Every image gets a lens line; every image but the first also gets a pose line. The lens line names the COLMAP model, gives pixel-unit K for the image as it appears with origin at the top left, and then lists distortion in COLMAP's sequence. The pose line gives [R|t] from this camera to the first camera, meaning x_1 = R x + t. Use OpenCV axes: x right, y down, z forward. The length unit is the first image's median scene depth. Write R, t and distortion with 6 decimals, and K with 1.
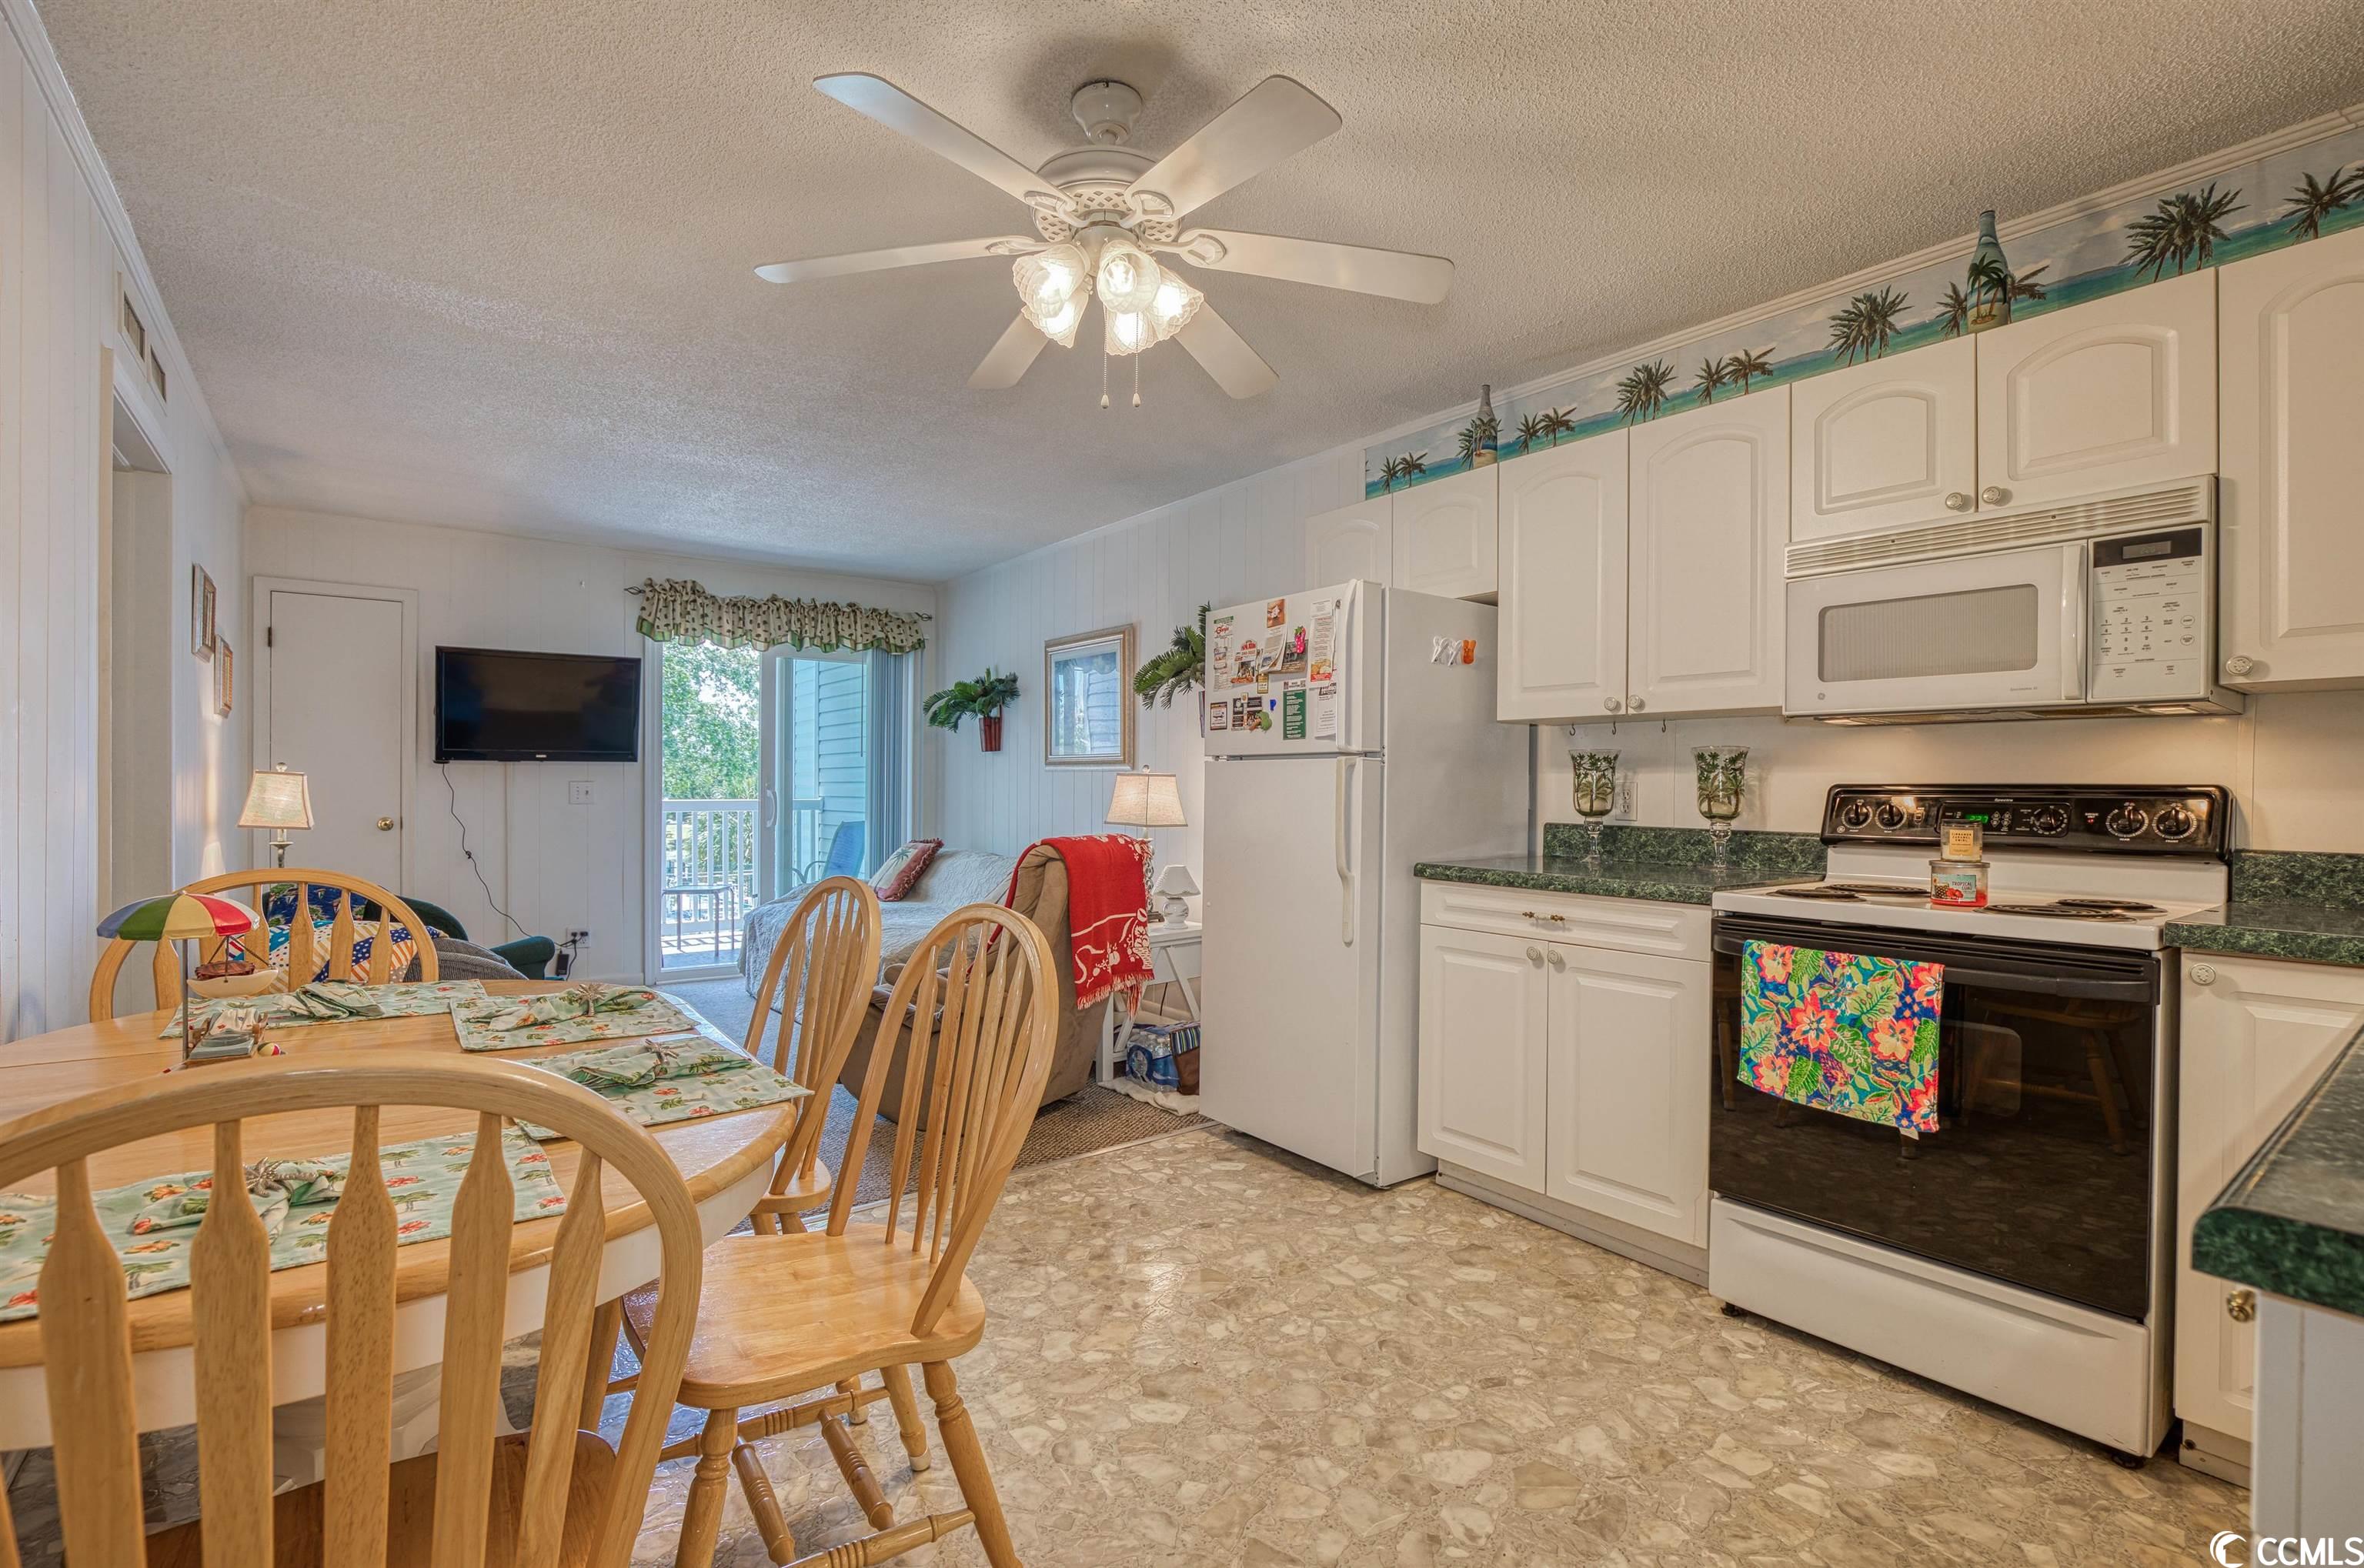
lens RADIAL K [[1080.6, 0, 1207.5], [0, 1080.6, 788.4], [0, 0, 1]] dist [-0.029769, 0.007287]
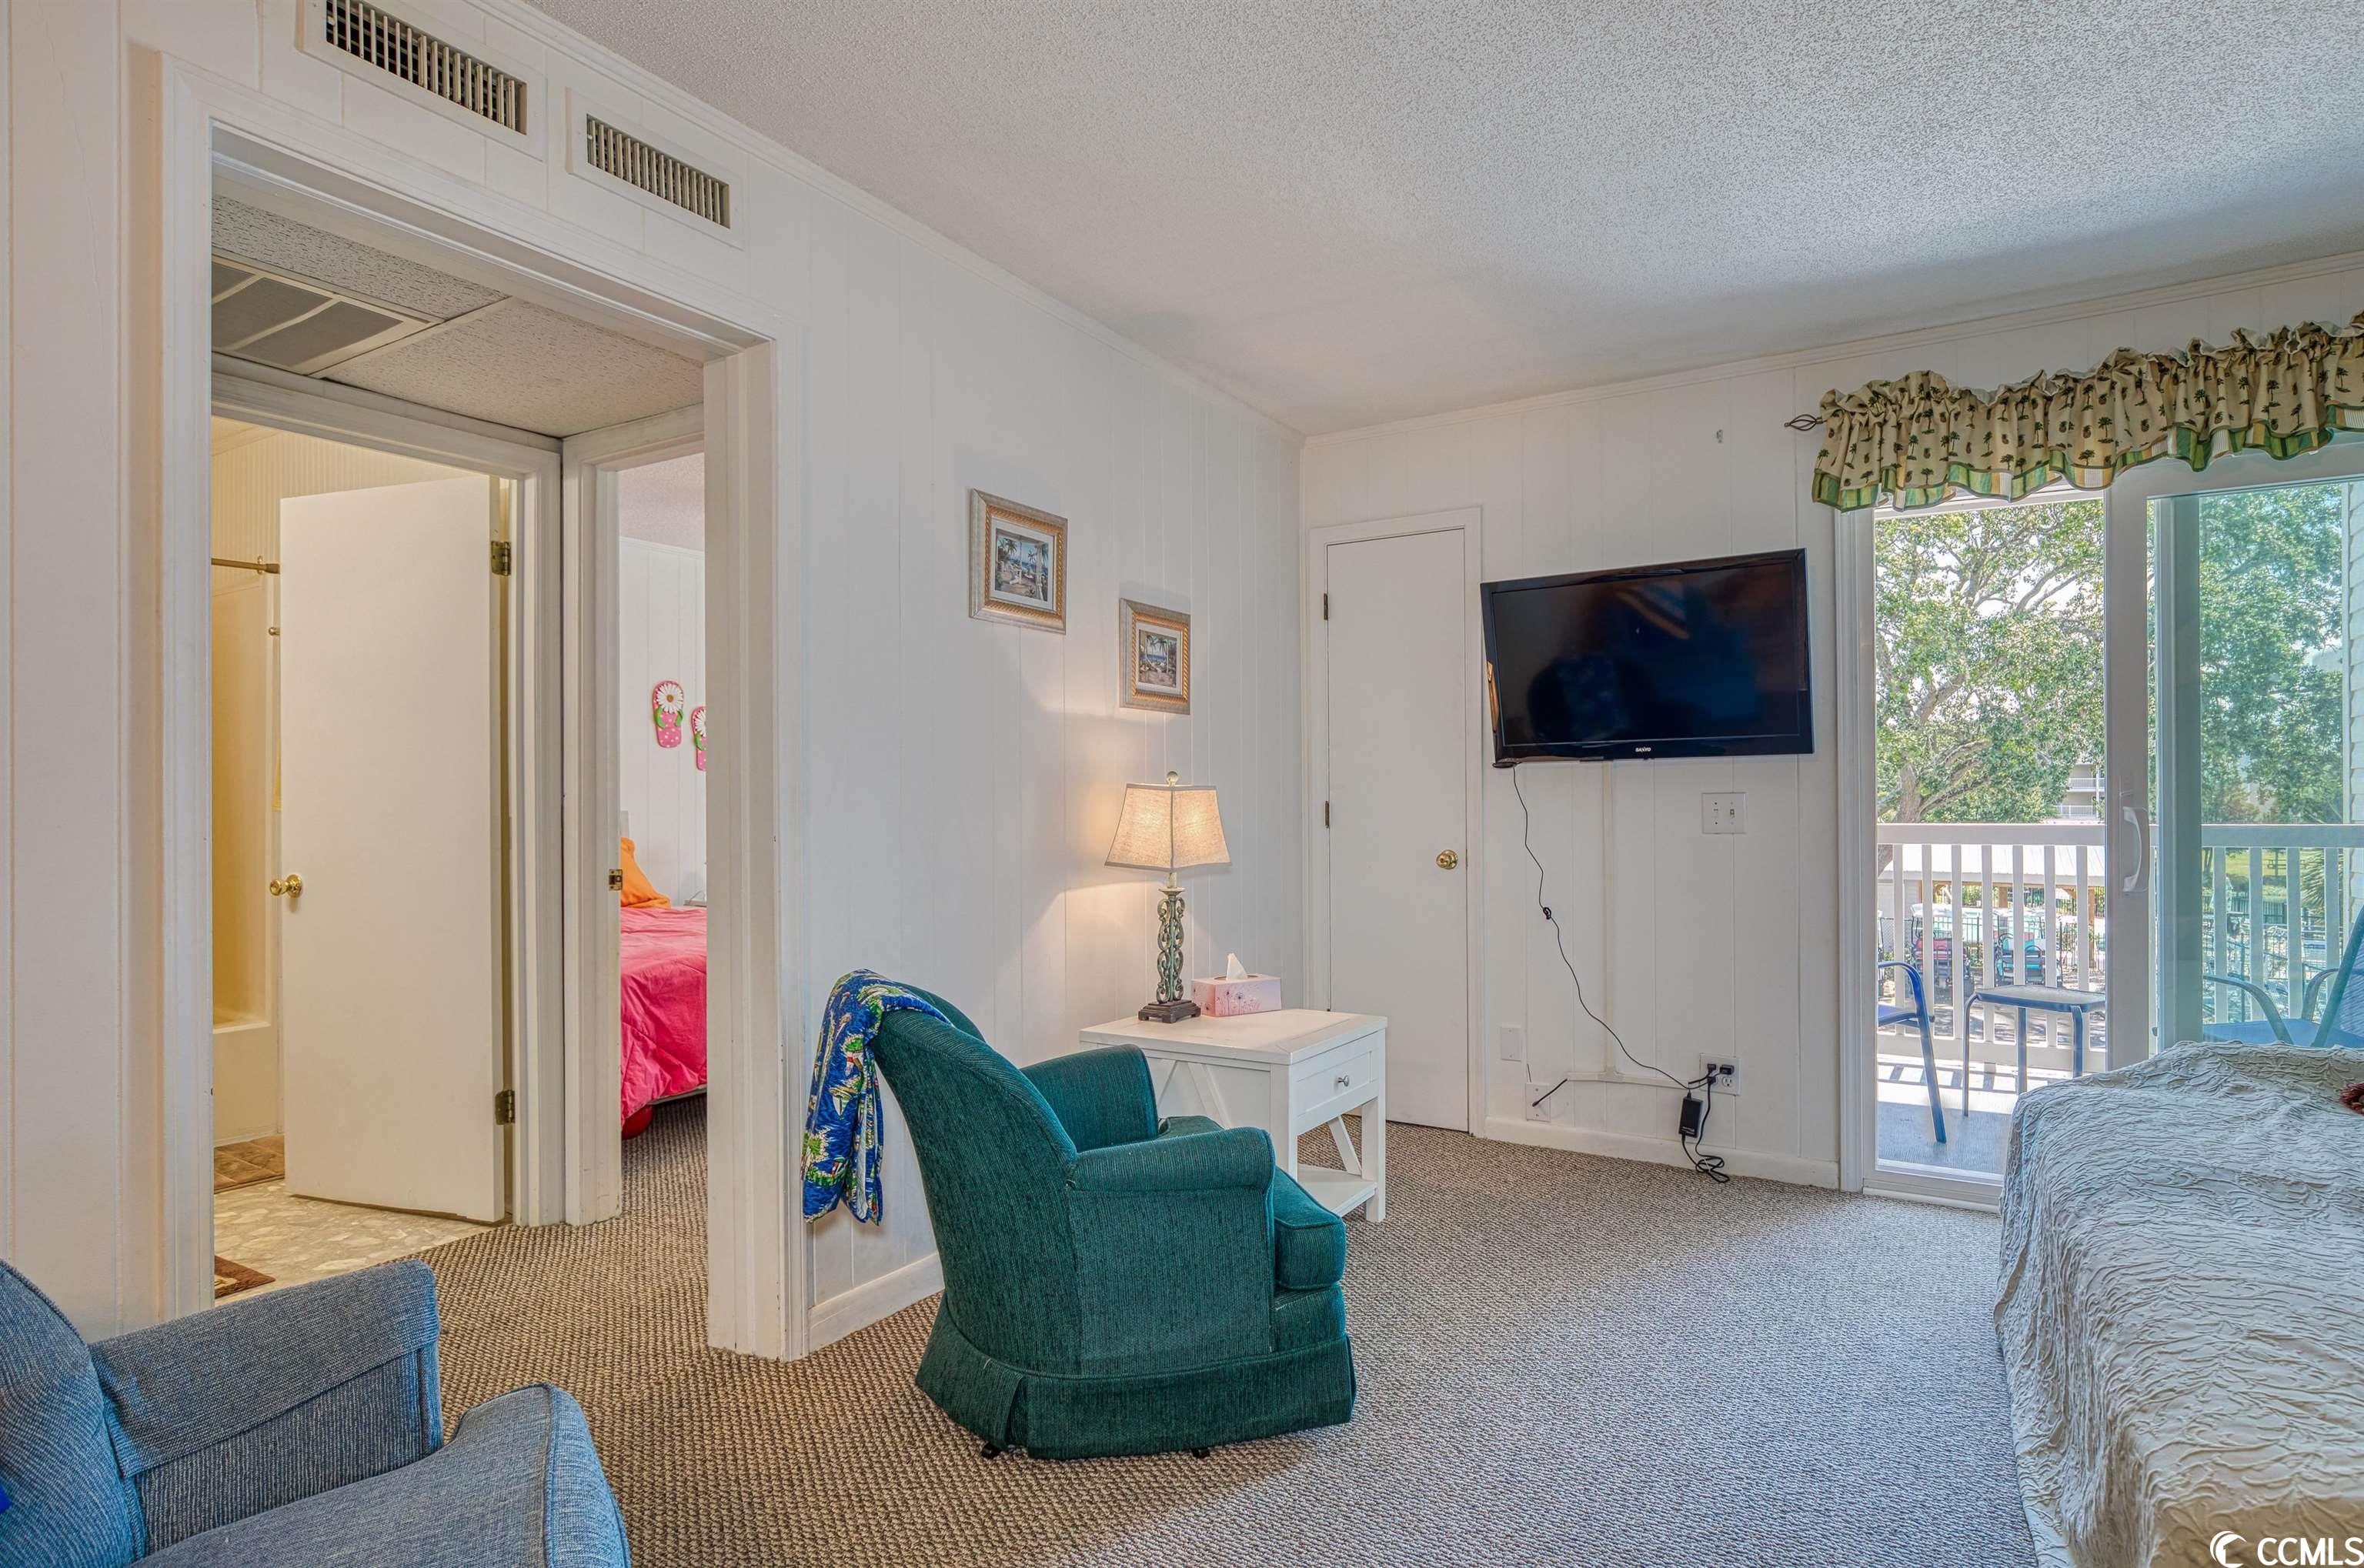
lens RADIAL K [[1219.4, 0, 1215.6], [0, 1219.4, 800.7], [0, 0, 1]] dist [-0.012517, 0.003330]
pose [[0.358838, -0.007496, -0.933370, -0.188202], [0.006047, 0.999965, -0.005706, -0.001096], [0.933380, -0.003596, 0.358871, 1.085719]]
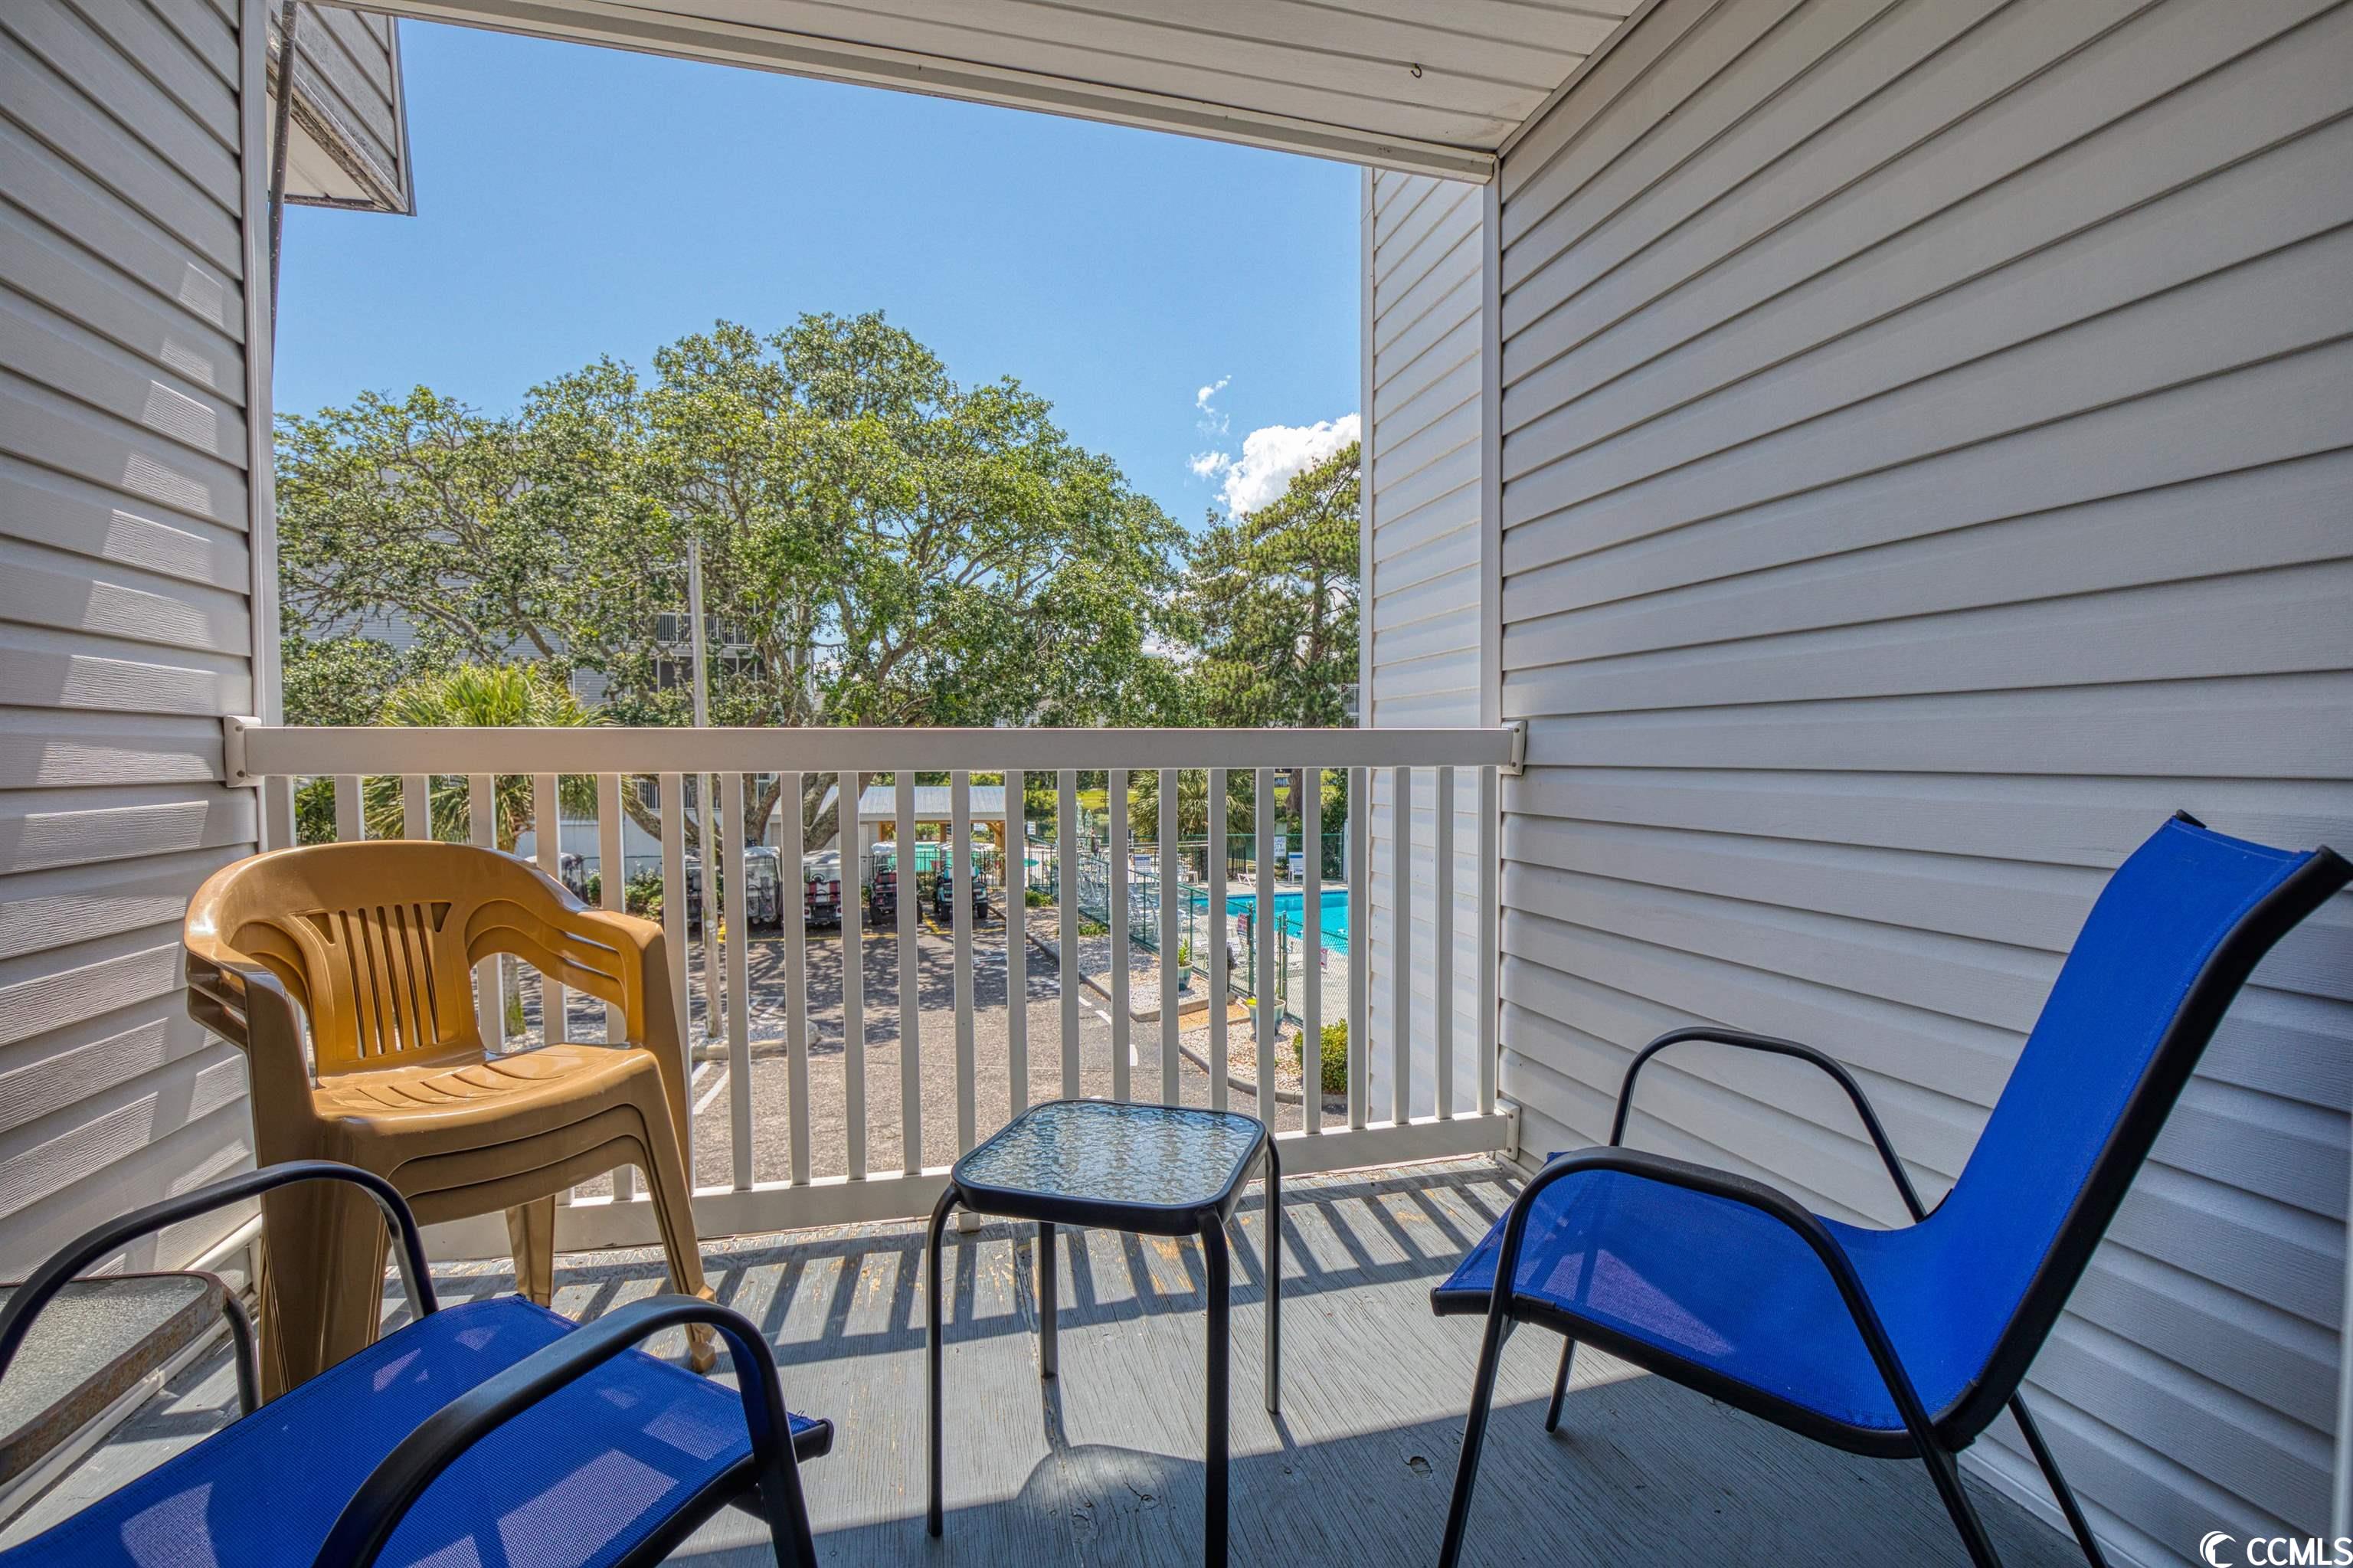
lens RADIAL K [[1075.7, 0, 1201.8], [0, 1075.7, 788.4], [0, 0, 1]] dist [-0.029769, 0.007287]
pose [[0.925267, 0.006996, -0.379253, -1.010045], [0.004429, 0.999562, 0.029244, 0.053182], [0.379292, -0.028739, 0.924831, 2.152445]]
